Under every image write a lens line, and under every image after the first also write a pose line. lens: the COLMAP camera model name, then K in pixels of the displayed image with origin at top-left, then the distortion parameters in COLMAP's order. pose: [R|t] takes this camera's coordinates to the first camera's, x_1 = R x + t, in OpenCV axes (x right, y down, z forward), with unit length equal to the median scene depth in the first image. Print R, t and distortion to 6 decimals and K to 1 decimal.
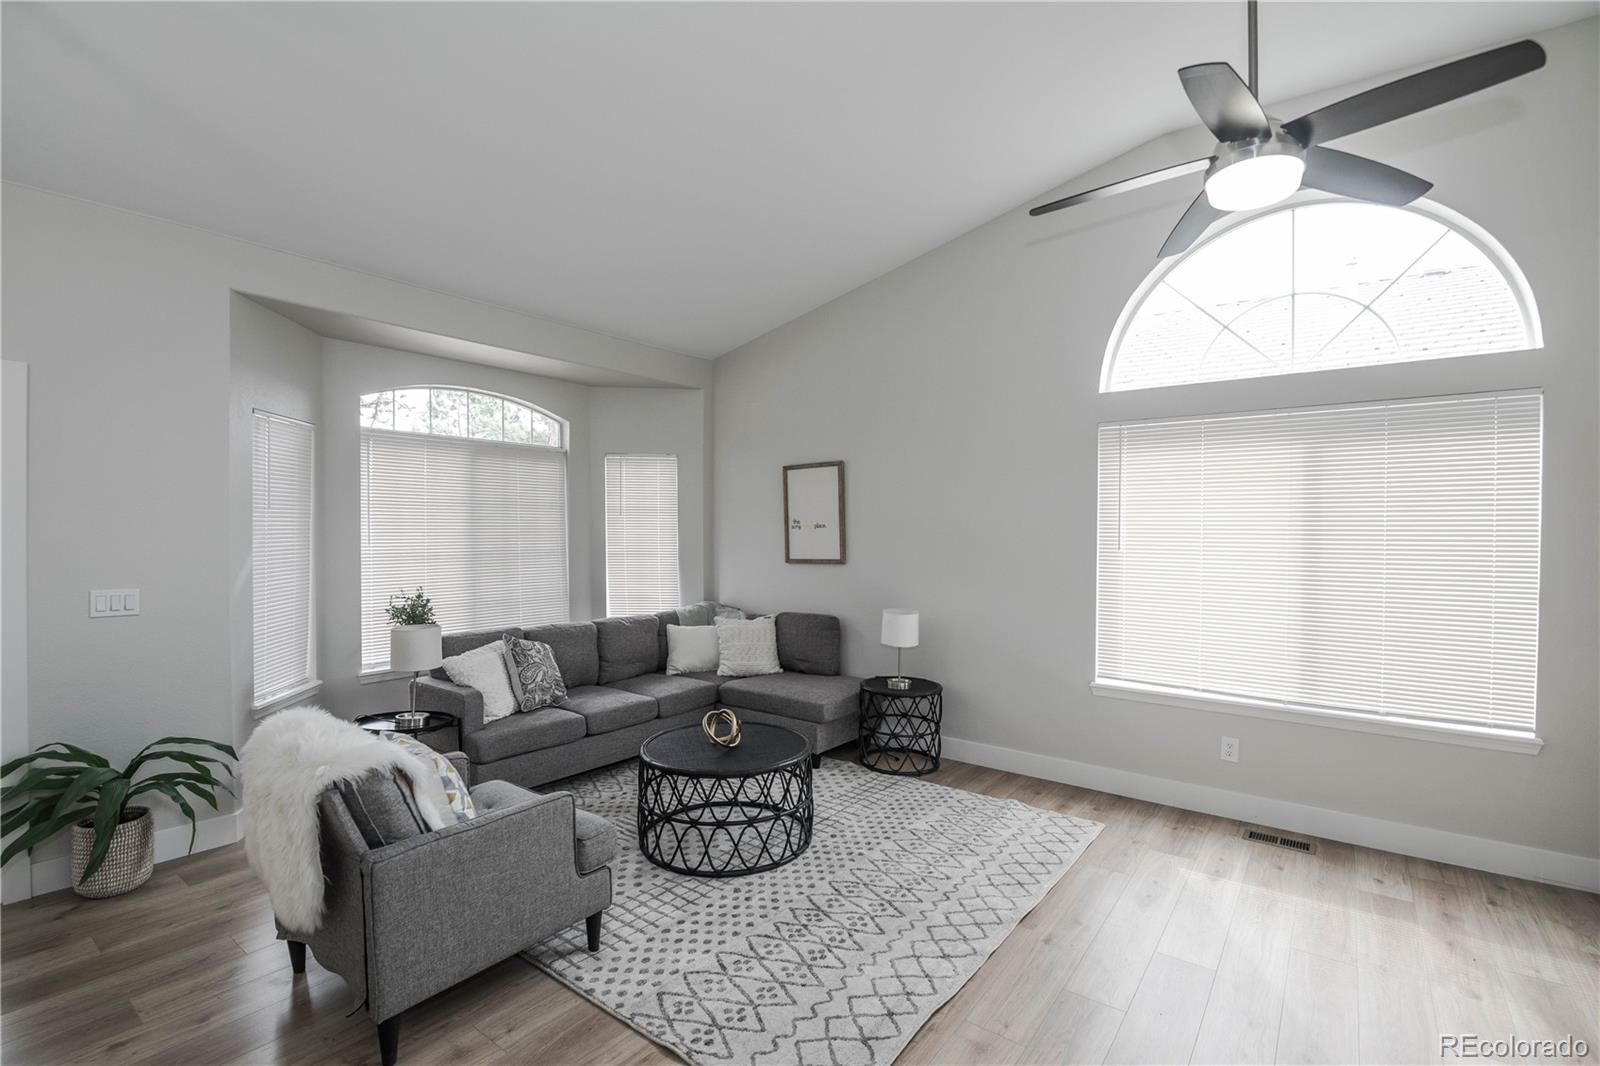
lens RADIAL K [[724.1, 0, 783.7], [0, 724.1, 531.2], [0, 0, 1]] dist [-0.002089, -0.006436]
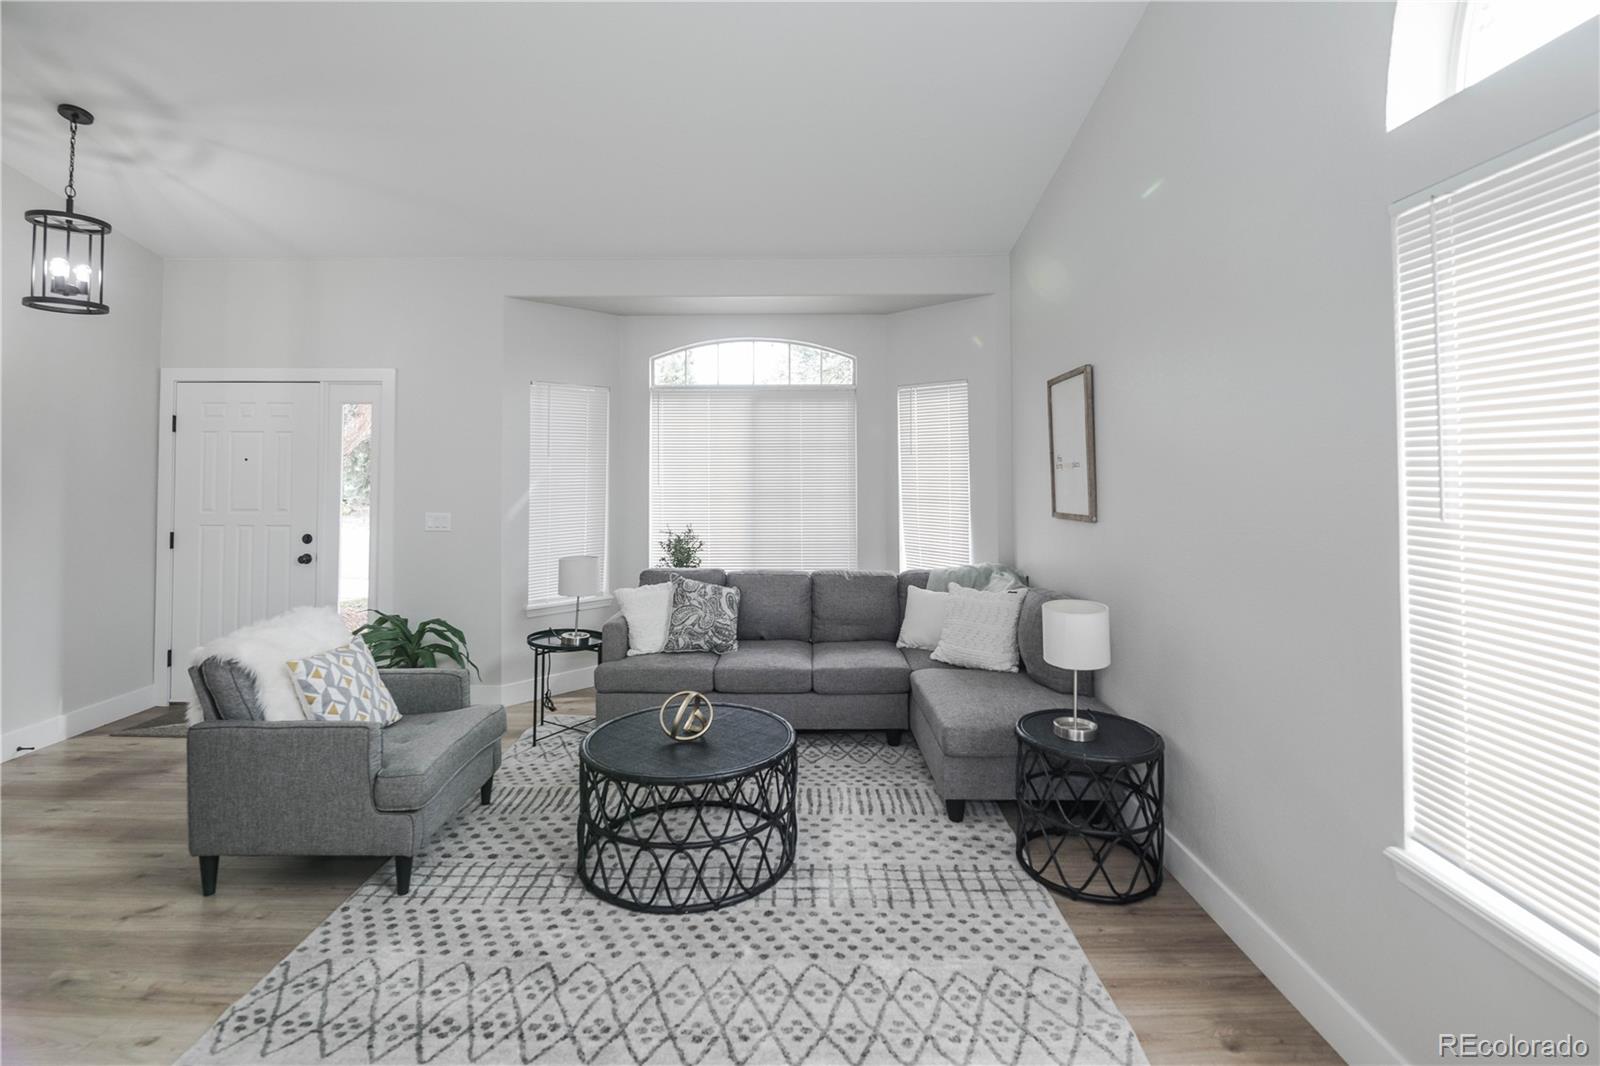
lens RADIAL K [[724.1, 0, 784.7], [0, 724.1, 455.7], [0, 0, 1]] dist [-0.002089, -0.006436]
pose [[0.622497, -0.021927, -0.782315, 0.428430], [0.000225, 0.999612, -0.027839, 0.003464], [0.782622, 0.017153, 0.622260, 0.394639]]
